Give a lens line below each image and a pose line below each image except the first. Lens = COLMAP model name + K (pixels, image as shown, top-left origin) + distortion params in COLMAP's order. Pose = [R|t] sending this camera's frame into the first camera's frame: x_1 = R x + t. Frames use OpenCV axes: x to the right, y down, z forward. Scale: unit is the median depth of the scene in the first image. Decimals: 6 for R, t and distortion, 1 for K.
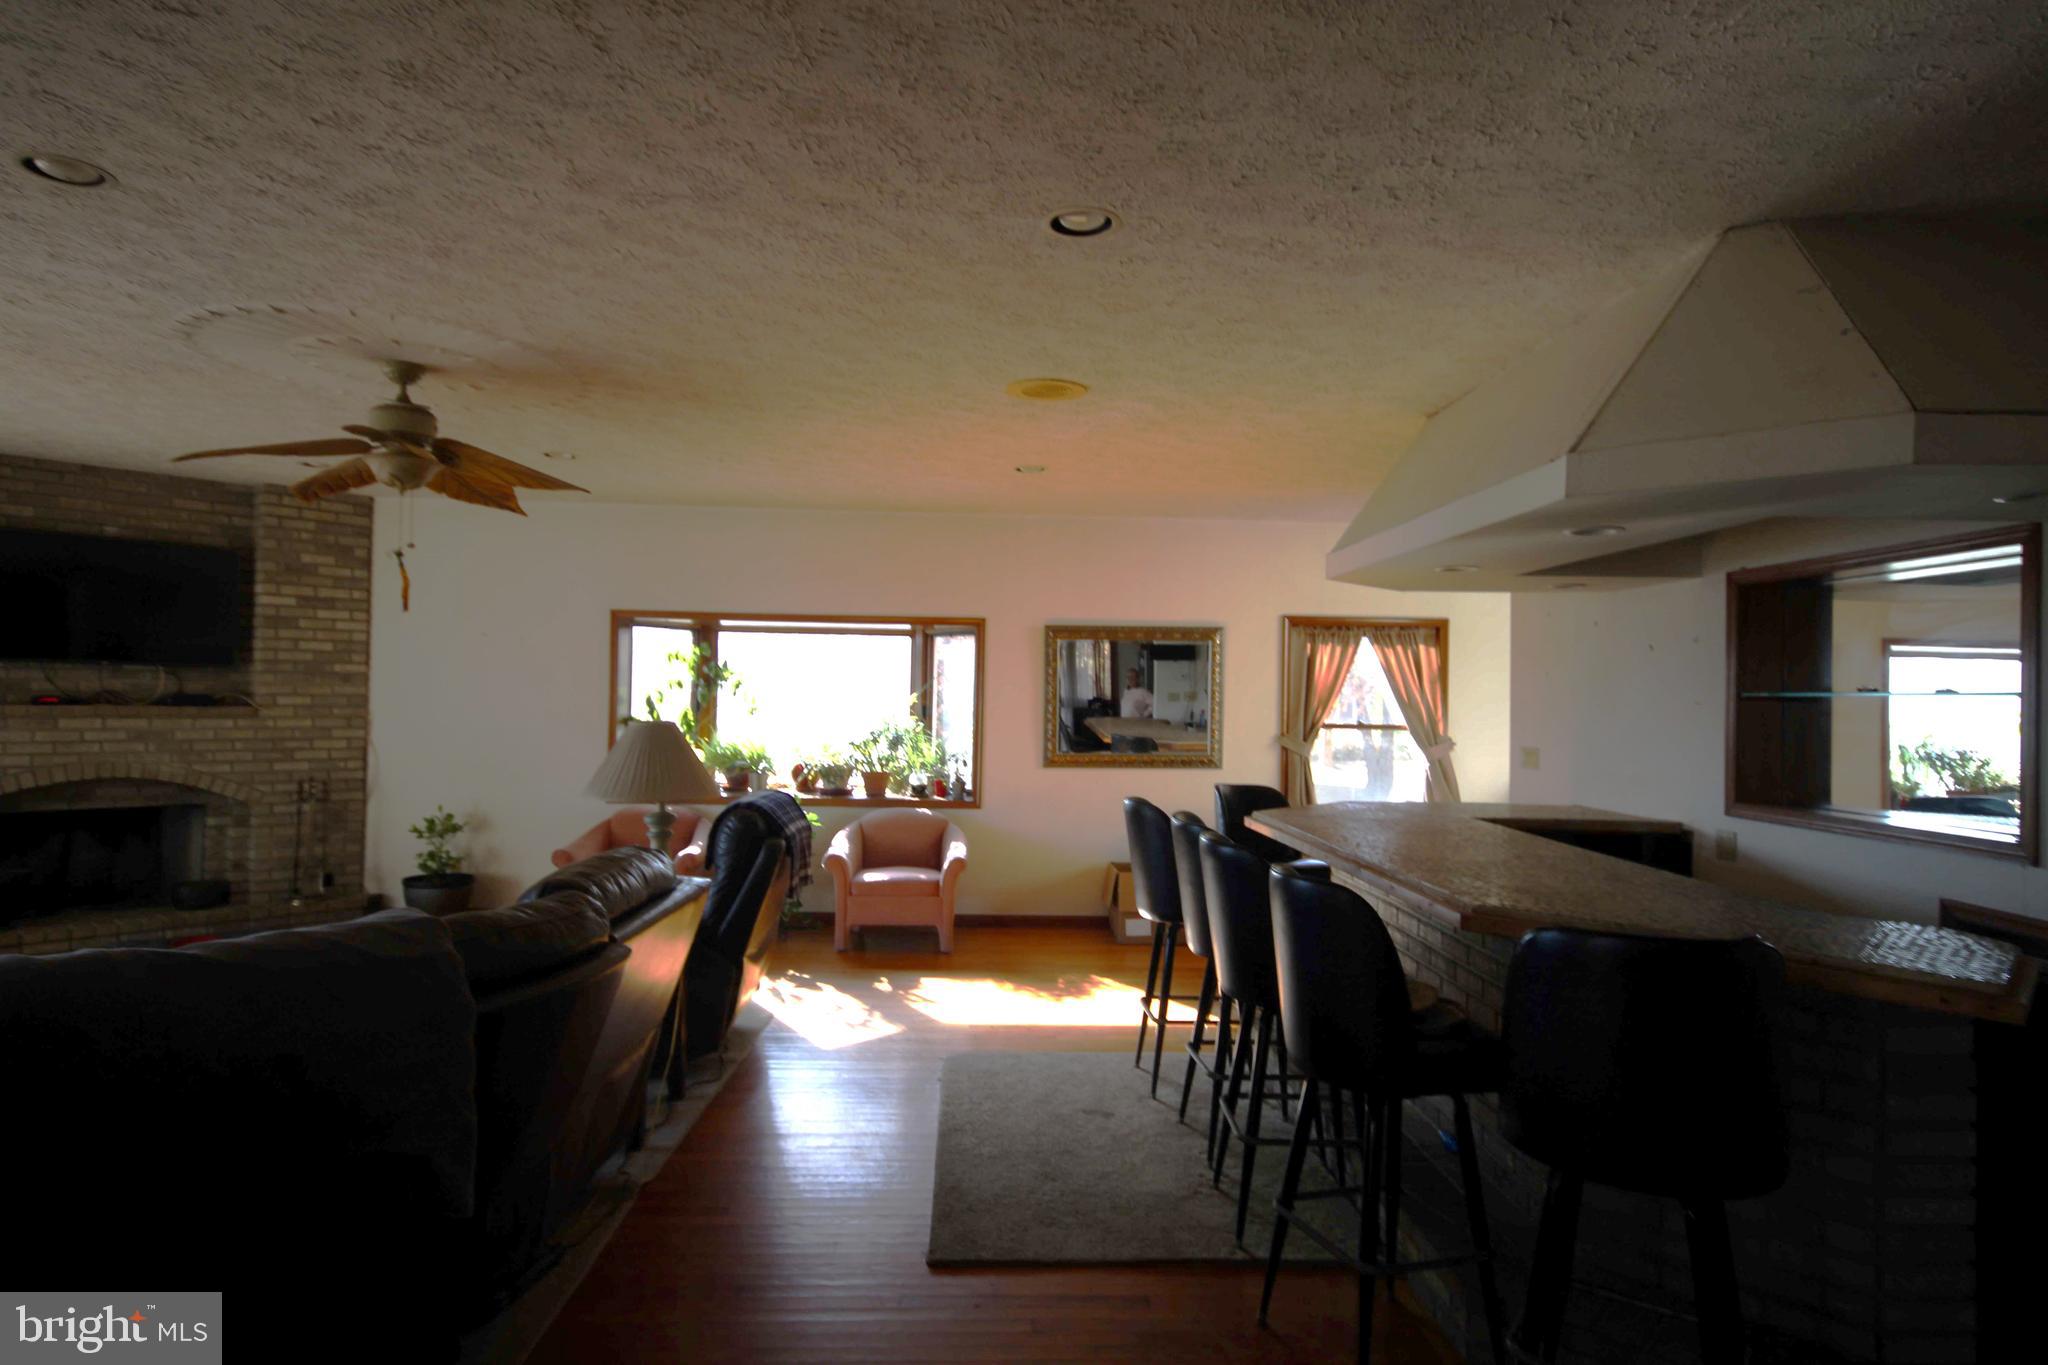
lens RADIAL K [[1174.0, 0, 1029.6], [0, 1174.0, 683.9], [0, 0, 1]] dist [0.022349, 0.000147]
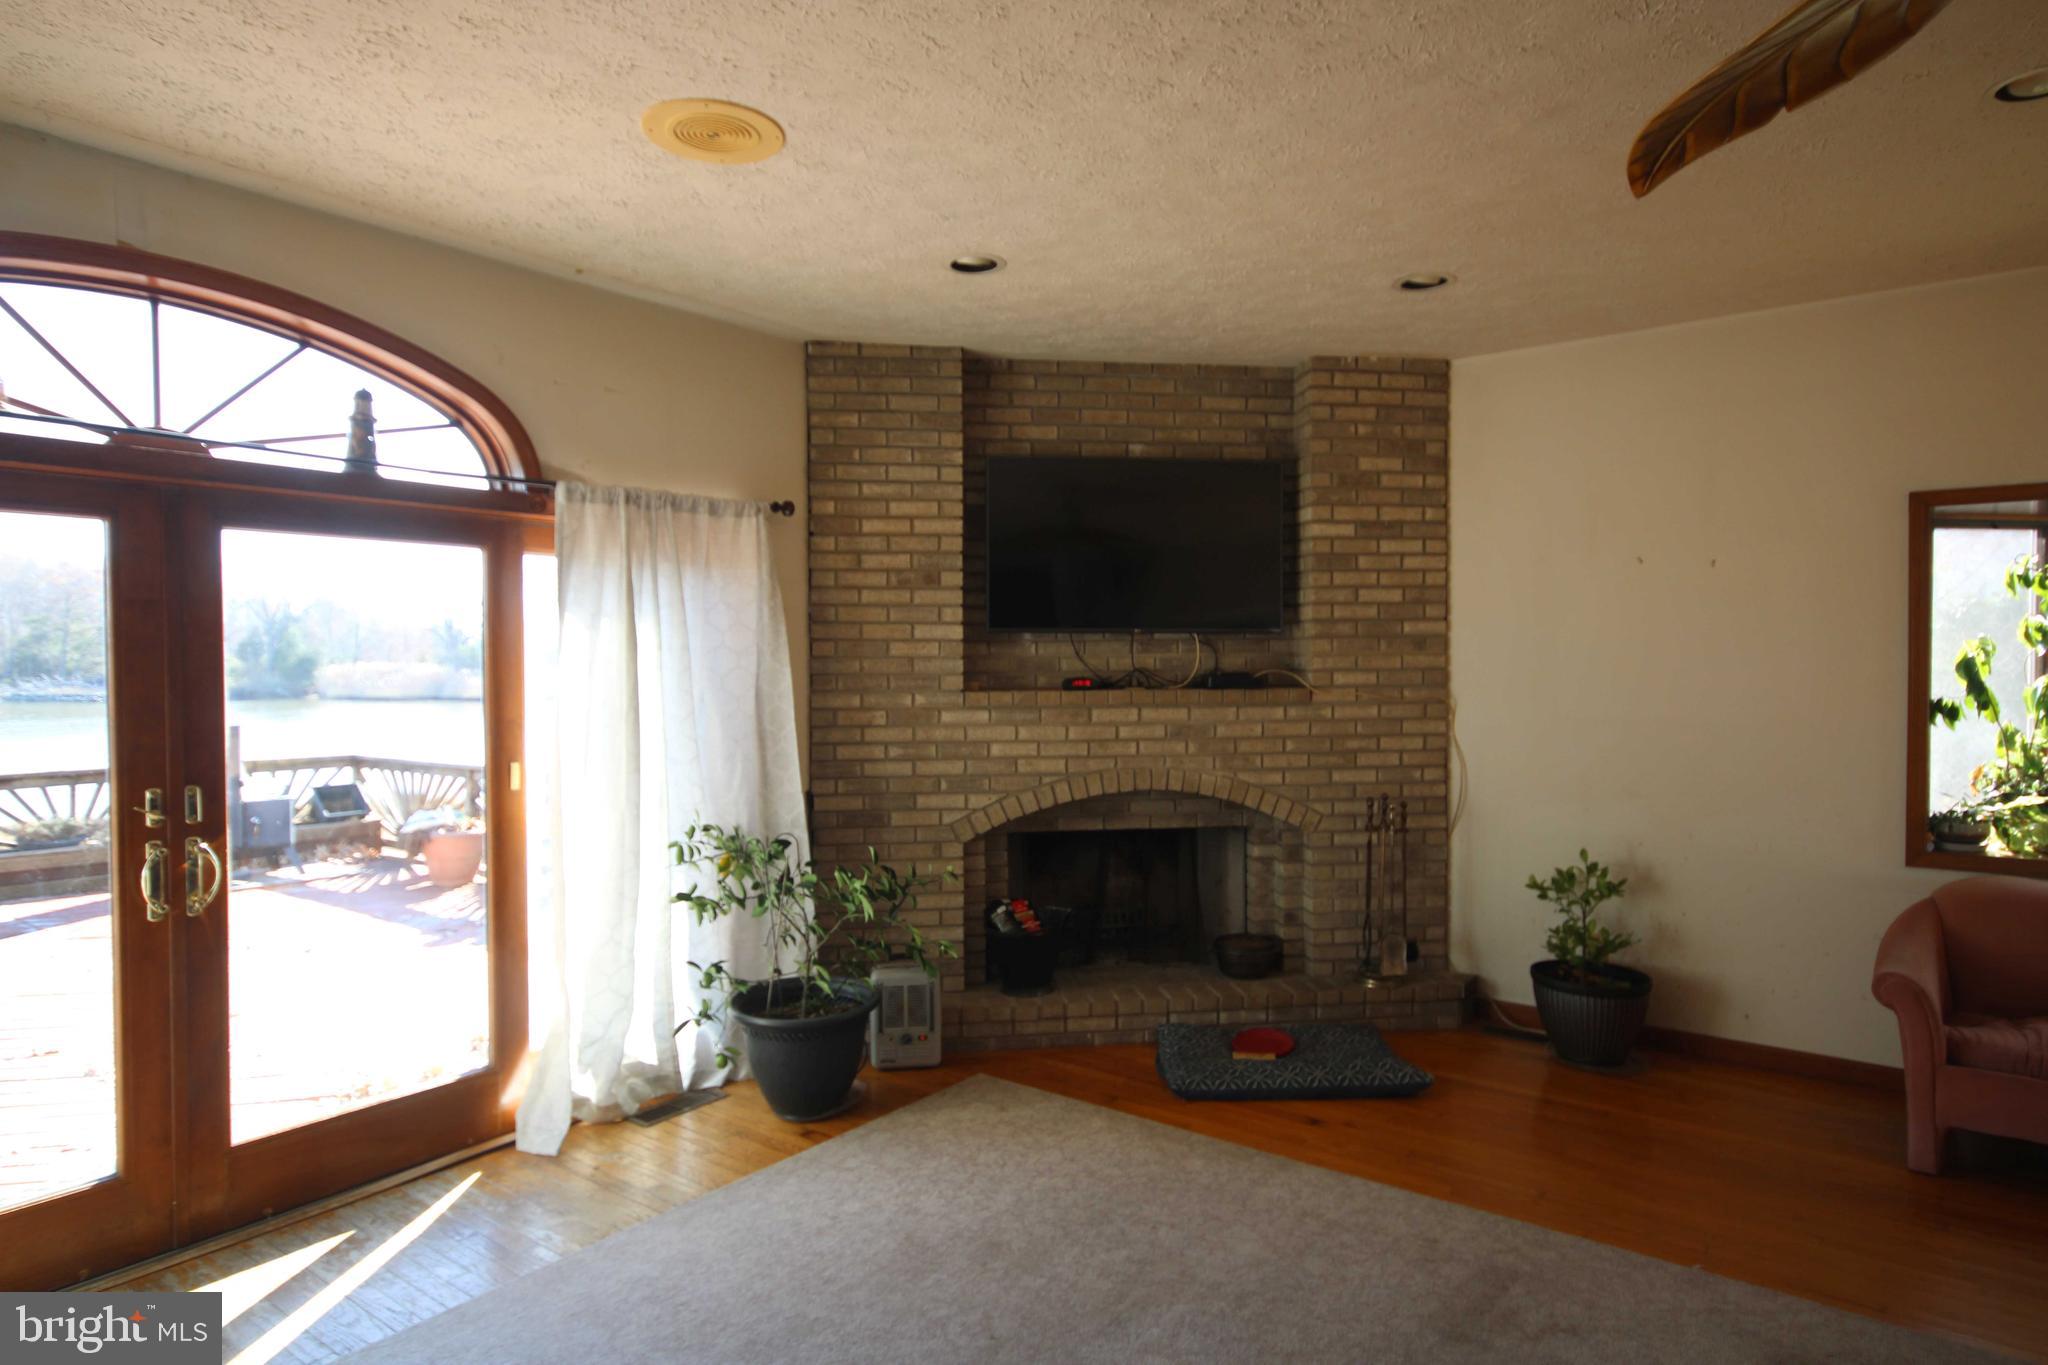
lens RADIAL K [[1174.0, 0, 1029.6], [0, 1174.0, 683.9], [0, 0, 1]] dist [0.022349, 0.000147]
pose [[0.777660, -0.011093, -0.628587, -0.349793], [0.029991, 0.999361, 0.019467, -0.001337], [0.627970, -0.033991, 0.777495, 0.371169]]
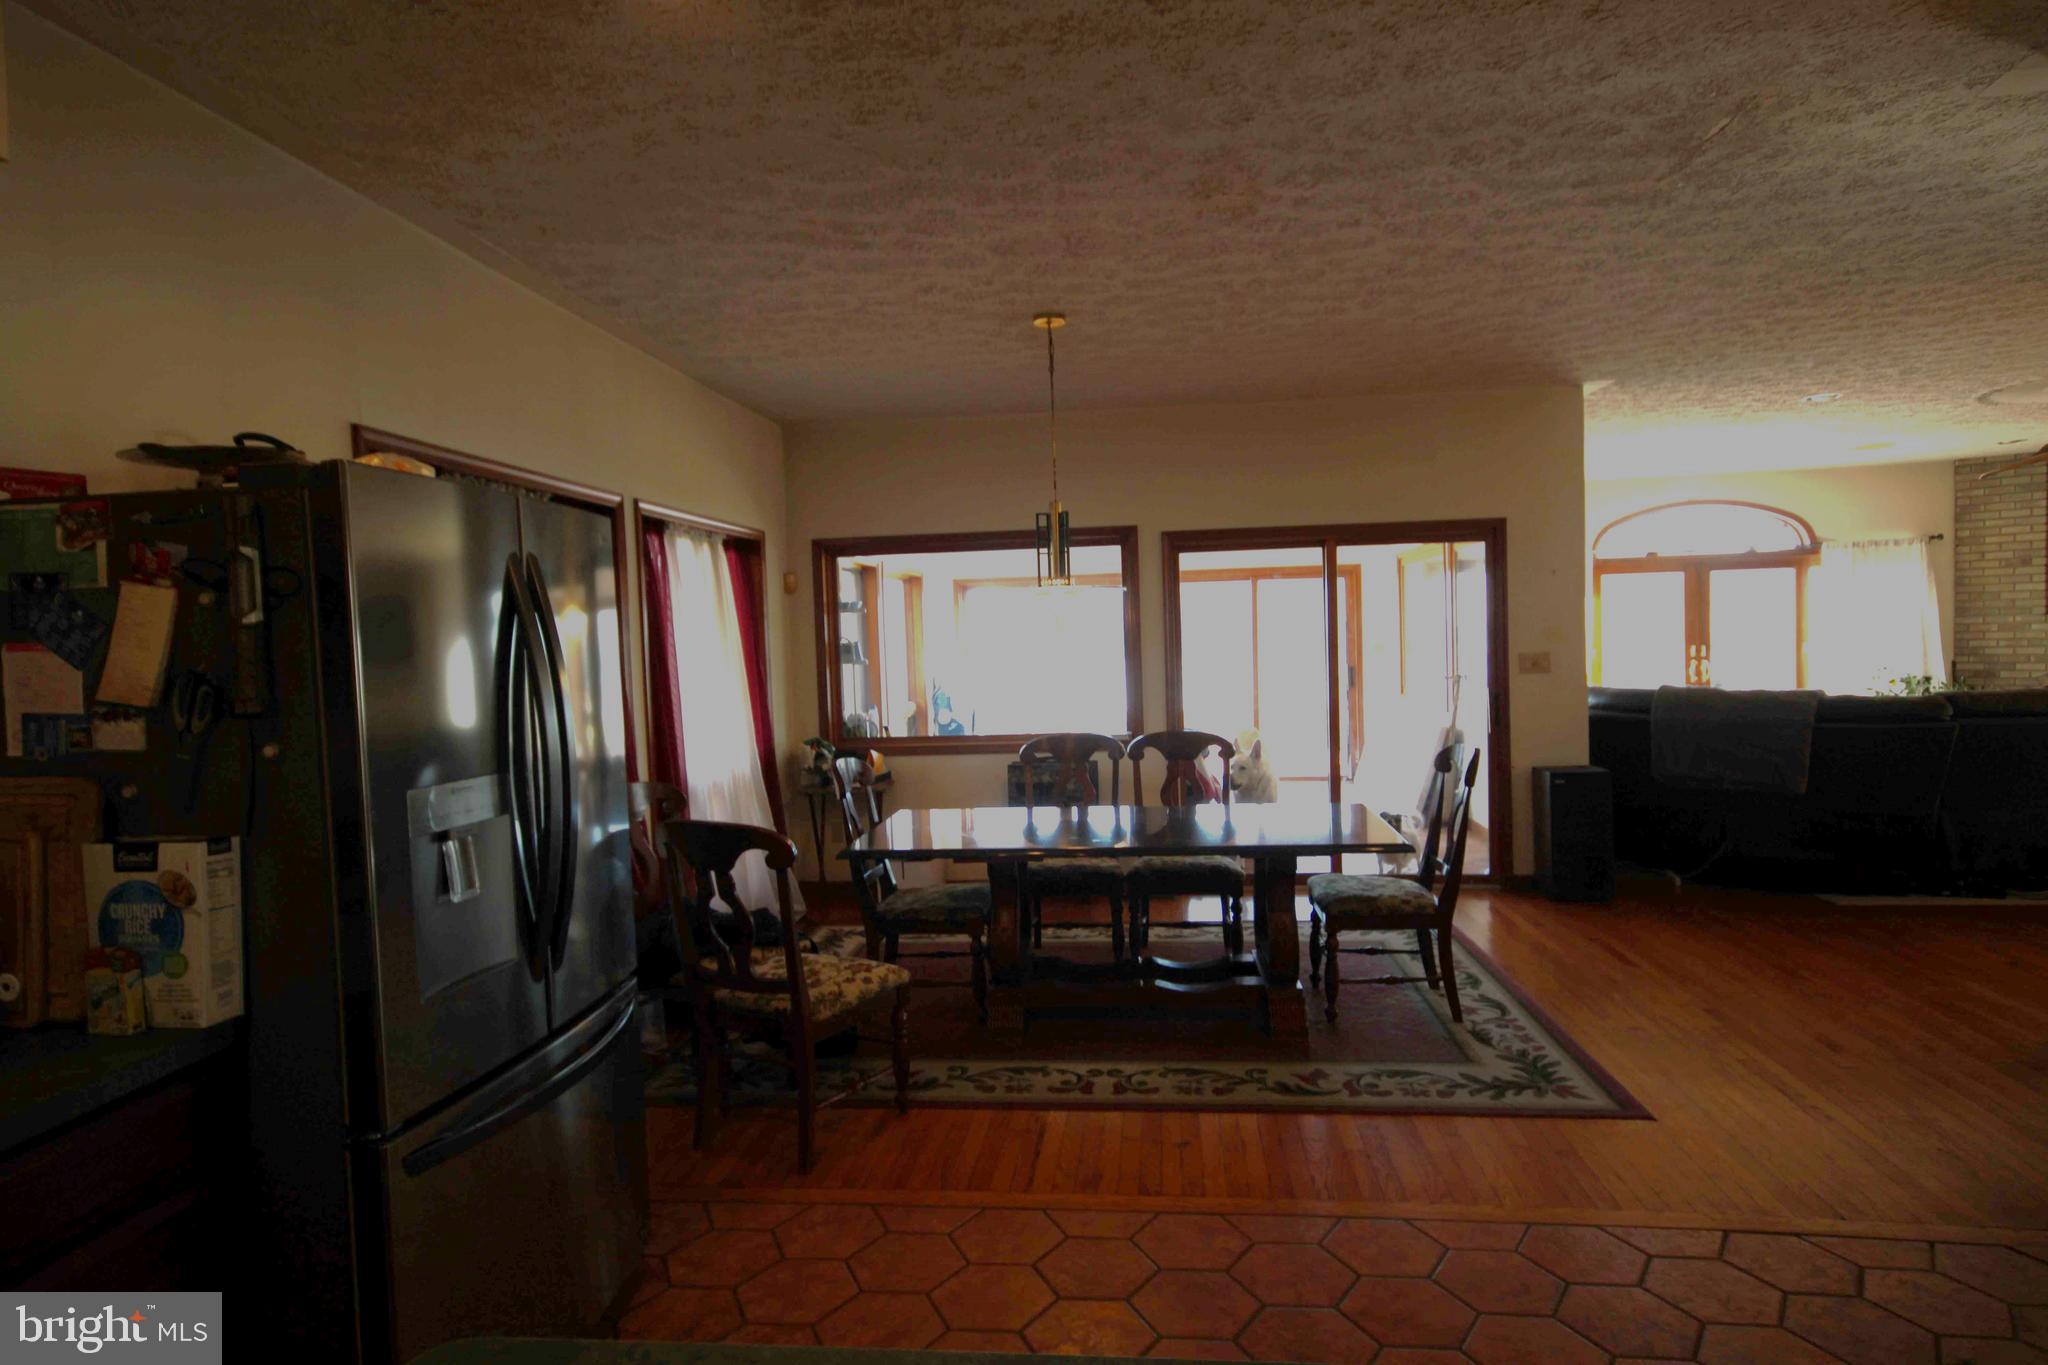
lens RADIAL K [[1174.0, 0, 1029.6], [0, 1174.0, 683.9], [0, 0, 1]] dist [0.022349, 0.000147]
pose [[-0.151661, 0.027577, -0.988048, 0.742686], [0.046971, 0.998683, 0.020664, 0.010721], [0.987316, -0.043275, -0.152756, -0.094371]]
